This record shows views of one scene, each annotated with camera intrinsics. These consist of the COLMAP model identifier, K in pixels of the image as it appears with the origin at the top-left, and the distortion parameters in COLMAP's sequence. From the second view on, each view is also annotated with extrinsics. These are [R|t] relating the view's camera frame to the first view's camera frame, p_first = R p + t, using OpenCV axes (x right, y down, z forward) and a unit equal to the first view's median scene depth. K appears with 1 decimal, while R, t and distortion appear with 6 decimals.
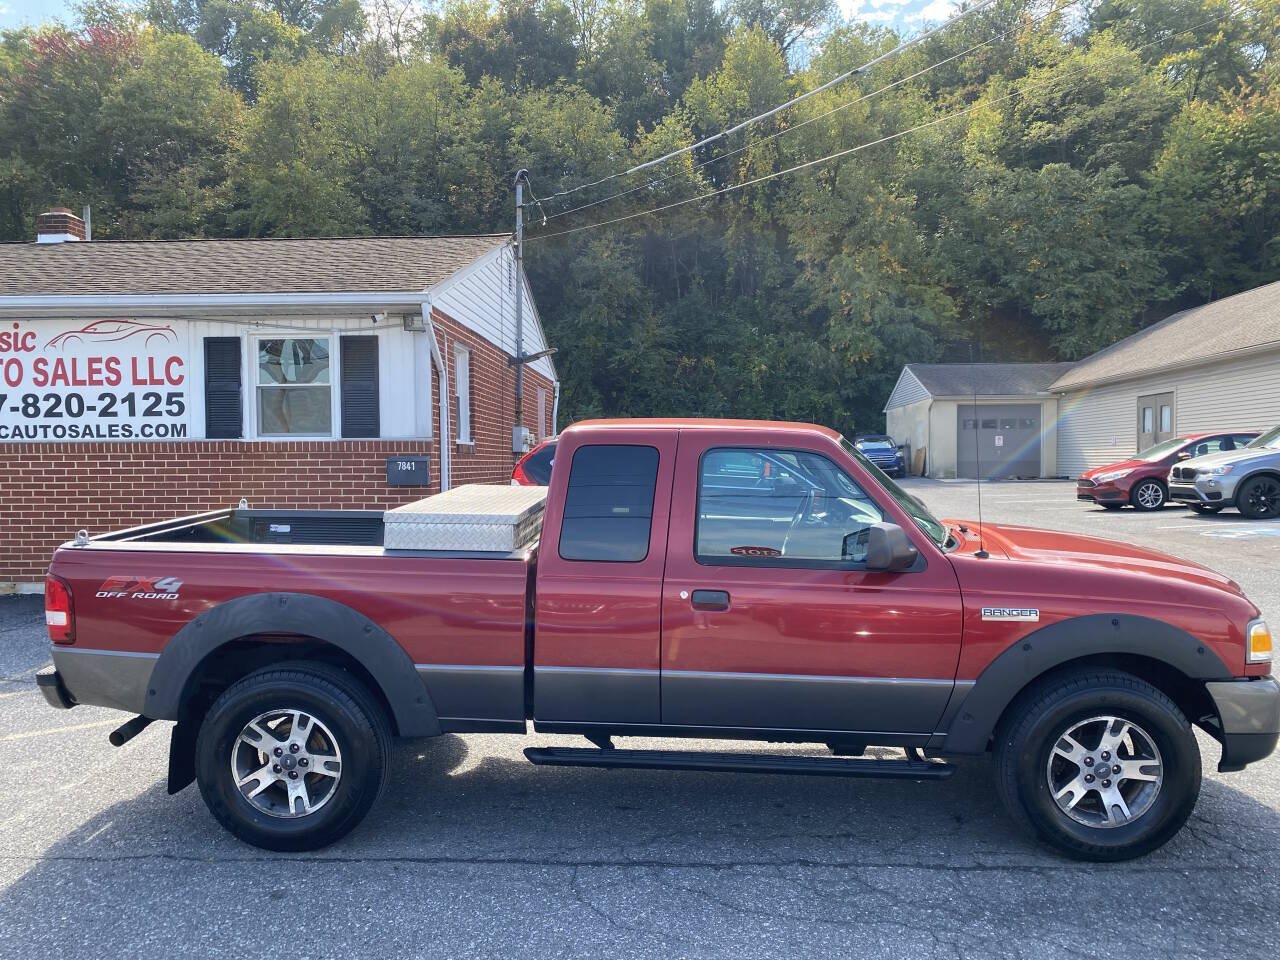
lens RADIAL K [[974.6, 0, 638.2], [0, 974.6, 494.7], [0, 0, 1]] dist [0.019556, -0.017640]
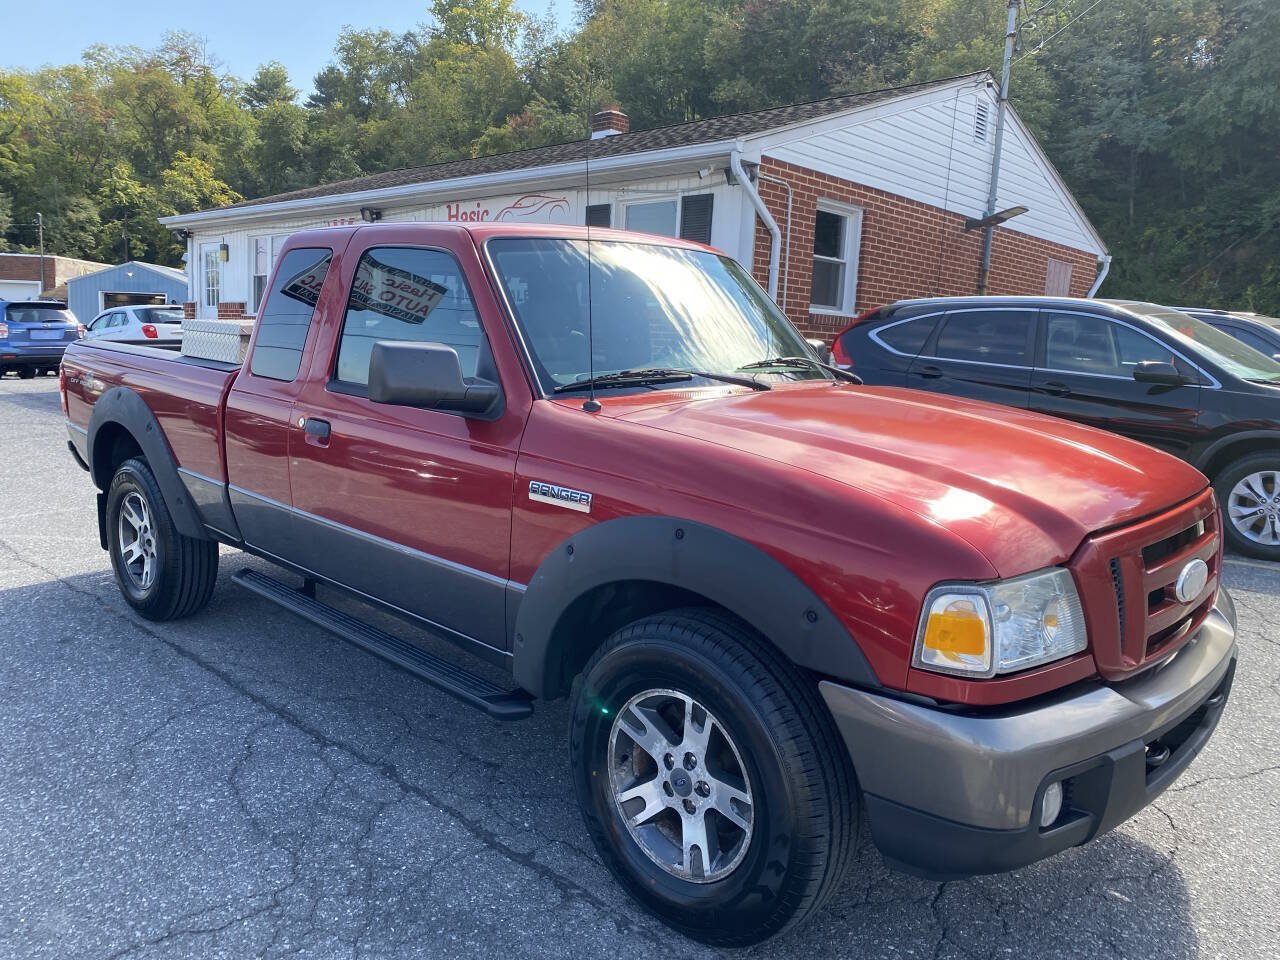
lens RADIAL K [[974.6, 0, 627.4], [0, 974.6, 472.2], [0, 0, 1]] dist [0.019556, -0.017640]
pose [[0.741890, 0.123903, -0.658975, 0.181526], [-0.073874, 0.991900, 0.103332, 0.008321], [0.666440, -0.027979, 0.745034, 0.120872]]
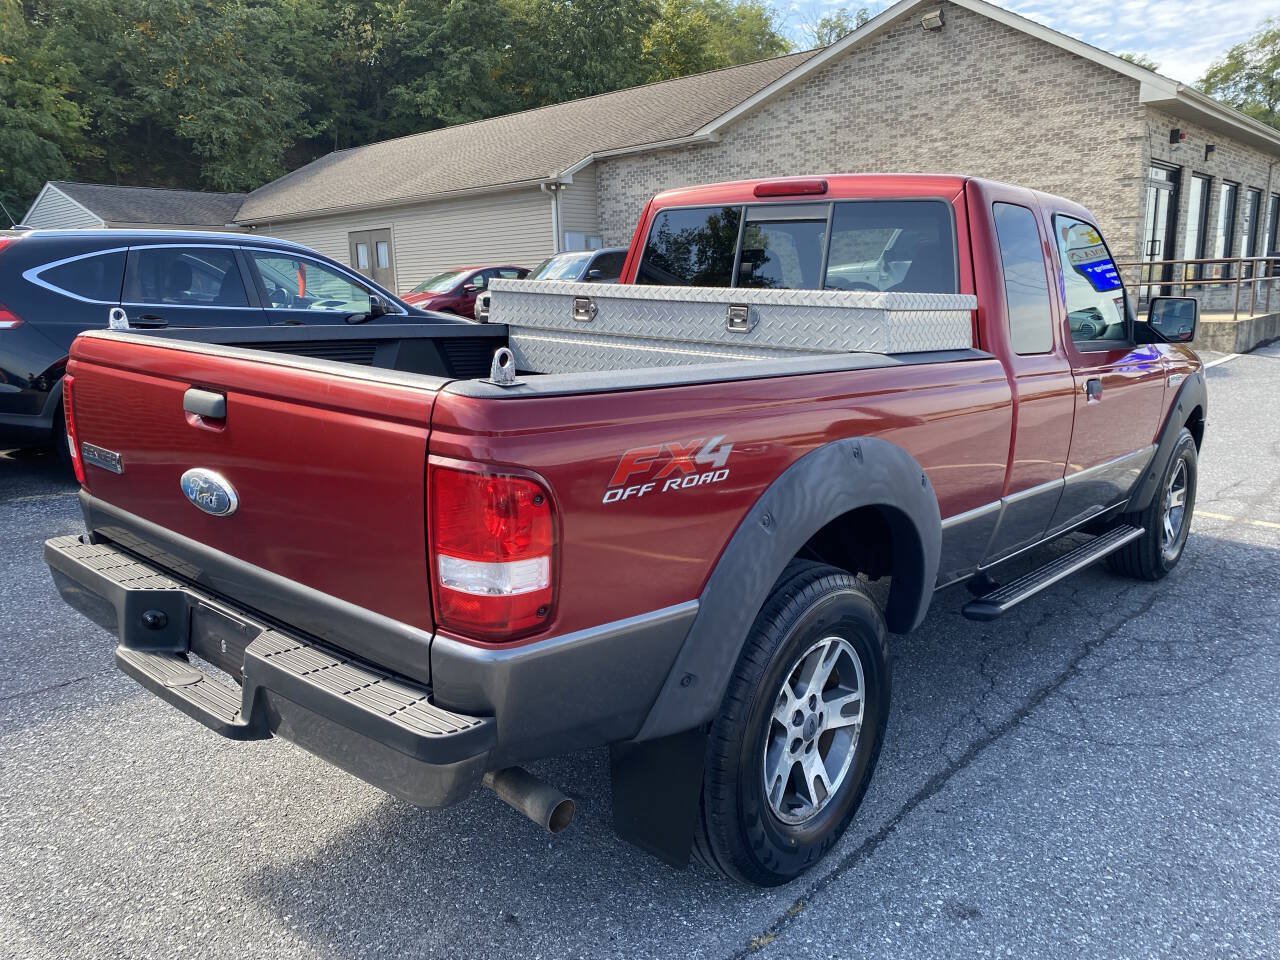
lens RADIAL K [[974.6, 0, 649.3], [0, 974.6, 499.2], [0, 0, 1]] dist [0.019556, -0.017640]
pose [[0.632308, -0.163964, 0.757167, -0.191900], [0.040102, 0.982964, 0.179371, 0.006621], [-0.773678, -0.083053, 0.628112, 0.163437]]
